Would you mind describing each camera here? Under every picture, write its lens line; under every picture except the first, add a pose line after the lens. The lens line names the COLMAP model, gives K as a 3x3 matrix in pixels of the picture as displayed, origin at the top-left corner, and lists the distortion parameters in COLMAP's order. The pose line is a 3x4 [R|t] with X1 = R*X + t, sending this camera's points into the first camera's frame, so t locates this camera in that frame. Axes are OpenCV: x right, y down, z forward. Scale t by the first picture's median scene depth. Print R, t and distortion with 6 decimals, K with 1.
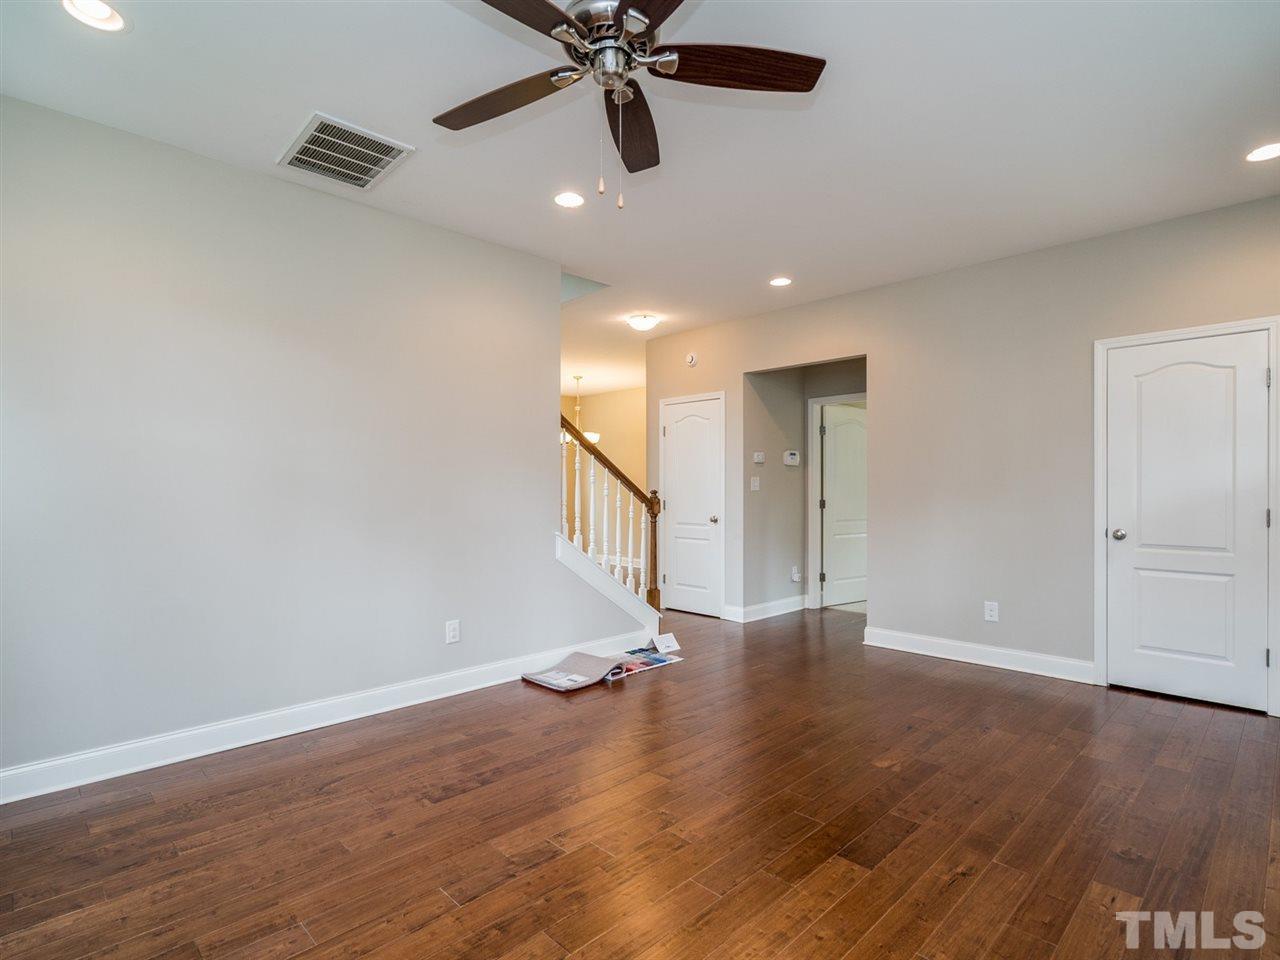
lens RADIAL K [[658.6, 0, 646.2], [0, 658.6, 492.3], [0, 0, 1]] dist [-0.001211, 0.000755]
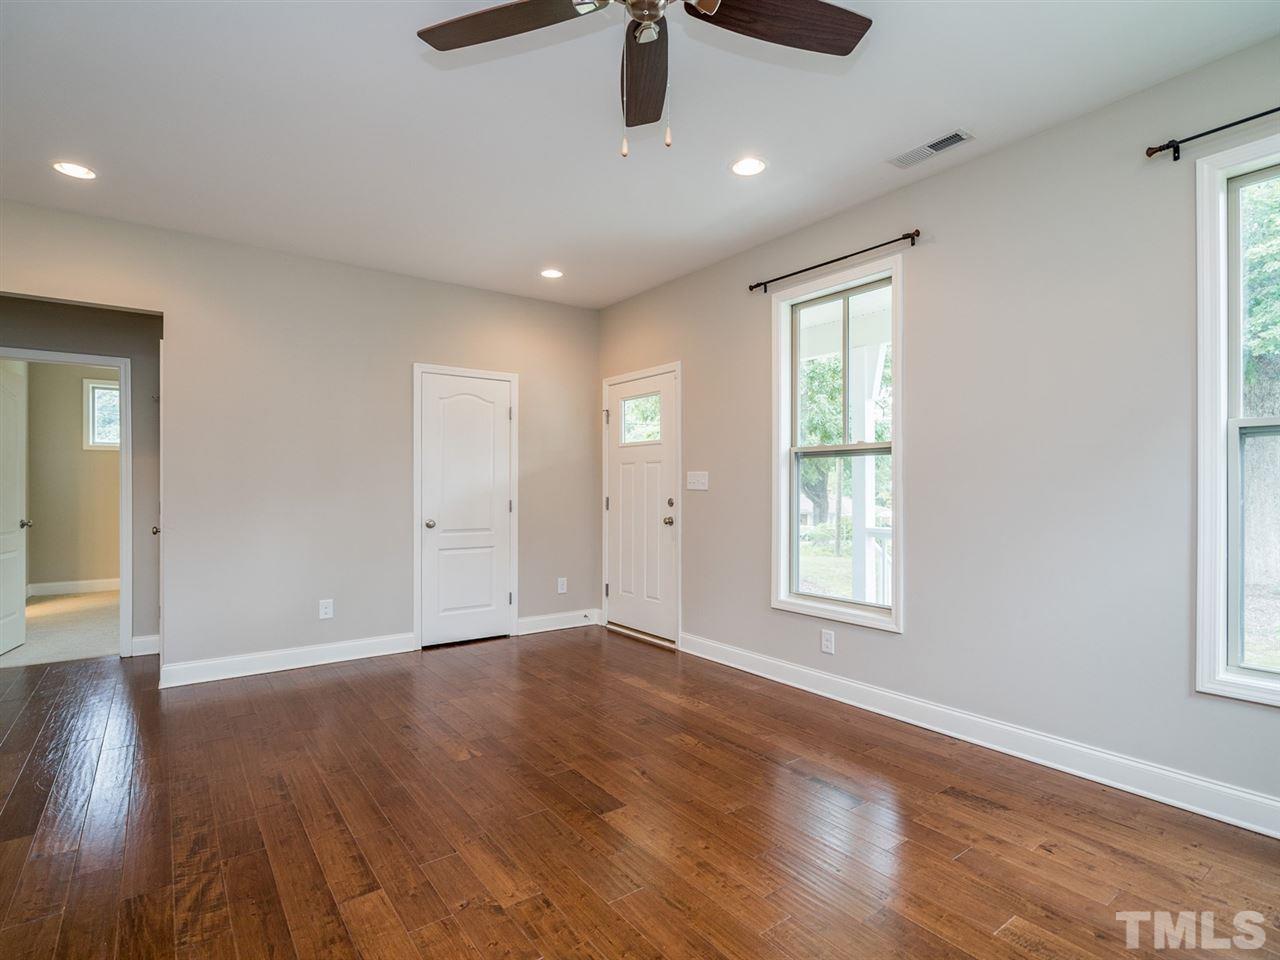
lens RADIAL K [[658.6, 0, 647.0], [0, 658.6, 492.7], [0, 0, 1]] dist [-0.001211, 0.000755]
pose [[0.136905, -0.013685, 0.990490, -0.454454], [0.003522, 0.999905, 0.013328, -0.009876], [-0.990578, 0.001664, 0.136940, 0.424733]]
